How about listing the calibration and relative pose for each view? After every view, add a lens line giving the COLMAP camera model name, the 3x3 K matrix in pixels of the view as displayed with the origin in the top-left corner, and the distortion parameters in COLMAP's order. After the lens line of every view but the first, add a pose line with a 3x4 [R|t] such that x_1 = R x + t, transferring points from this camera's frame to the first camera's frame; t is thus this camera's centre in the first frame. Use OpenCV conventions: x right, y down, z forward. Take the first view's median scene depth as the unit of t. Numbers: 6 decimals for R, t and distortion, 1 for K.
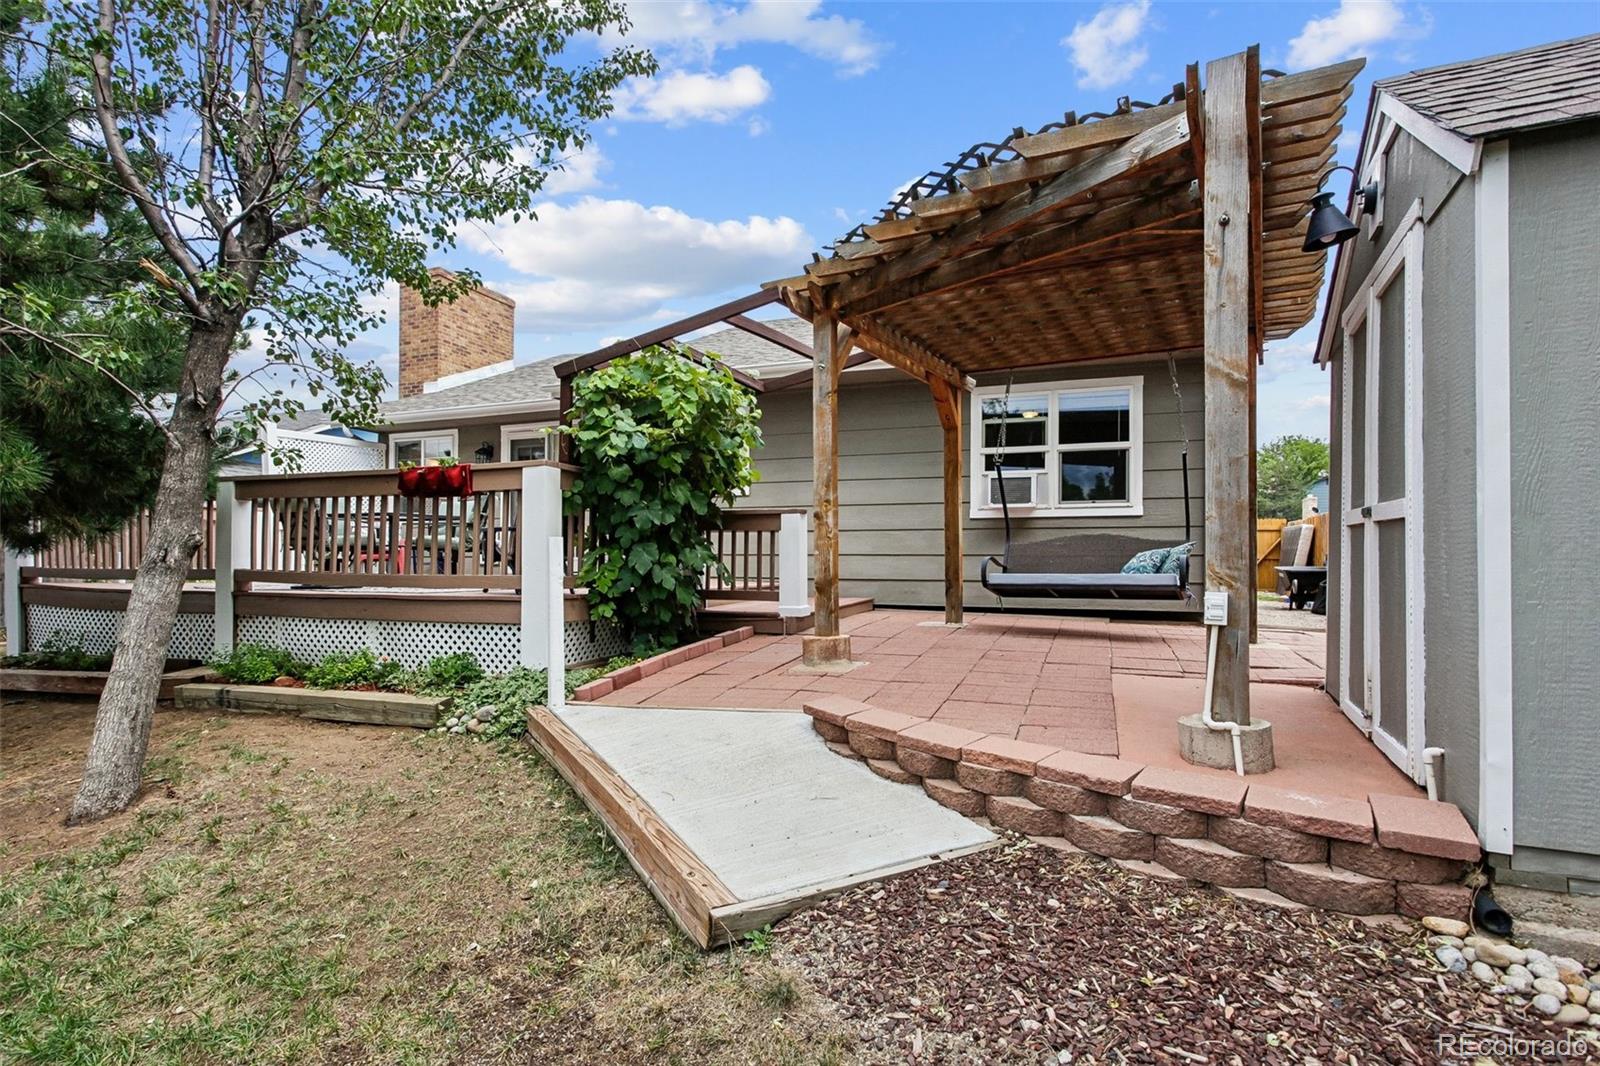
lens RADIAL K [[771.9, 0, 794.7], [0, 771.9, 539.9], [0, 0, 1]] dist [-0.001047, 0.000238]
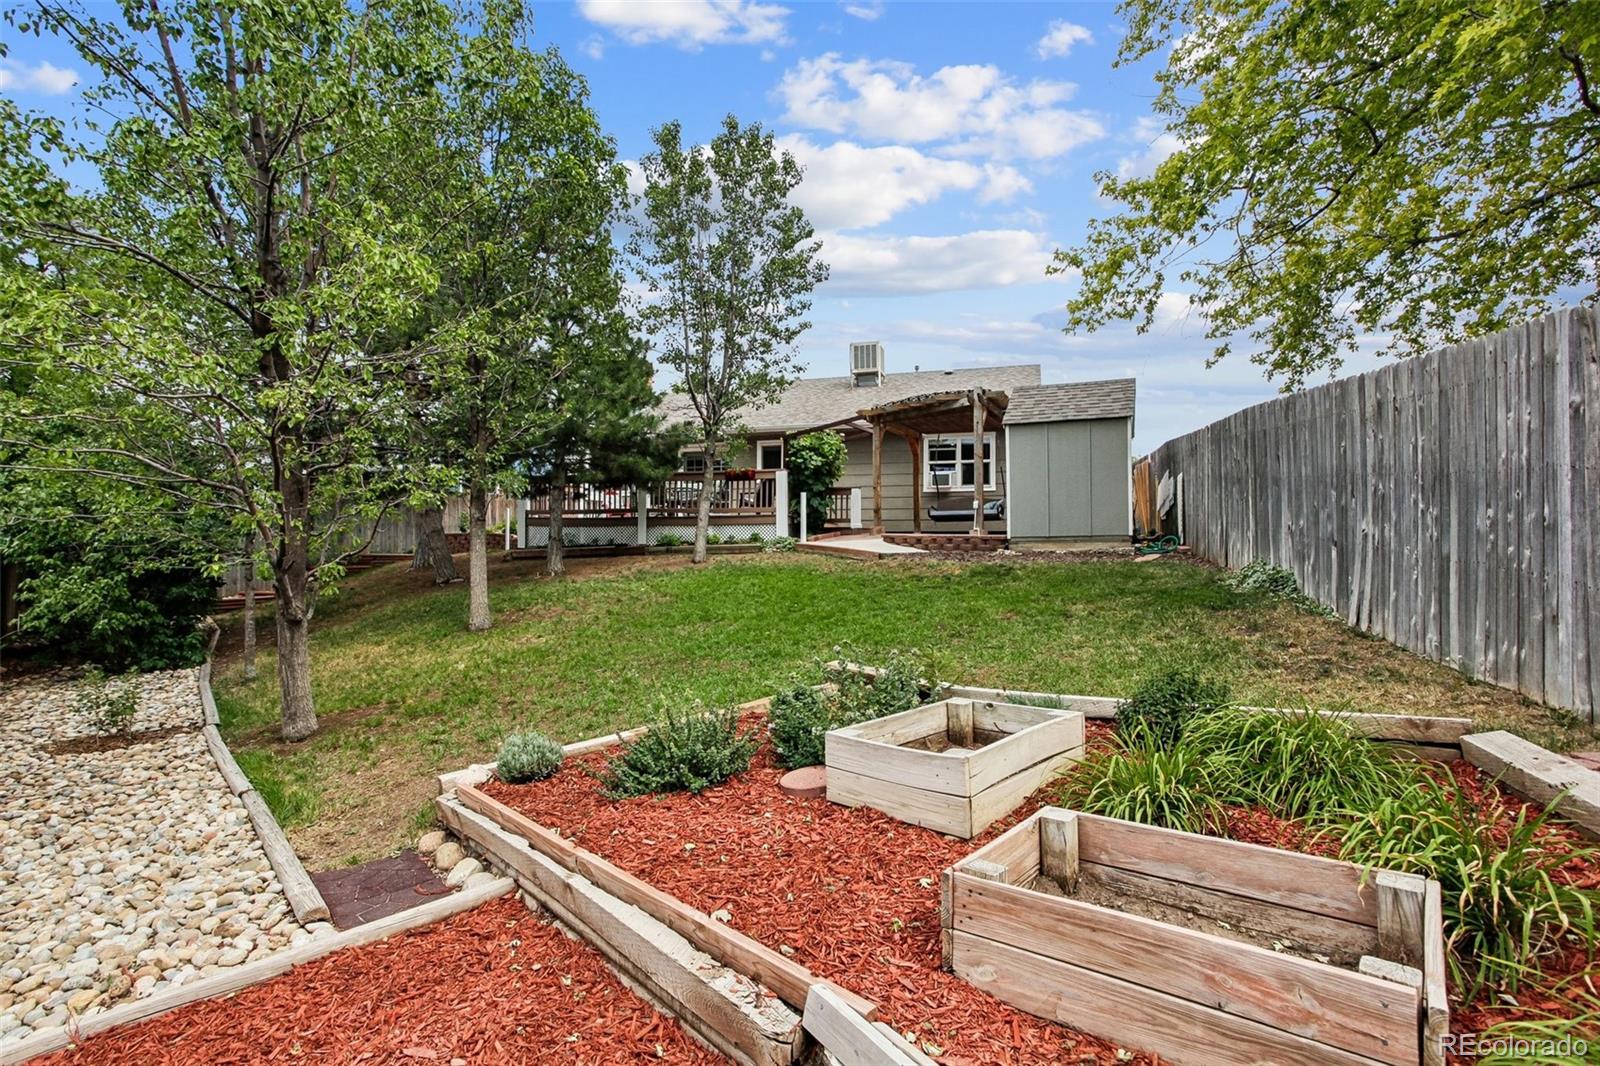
lens RADIAL K [[771.9, 0, 794.7], [0, 771.9, 539.9], [0, 0, 1]] dist [-0.001047, 0.000238]
pose [[0.998024, -0.005419, 0.062595, -0.359561], [0.005041, 0.999968, 0.006187, 0.117994], [-0.062626, -0.005860, 0.998020, -1.526180]]
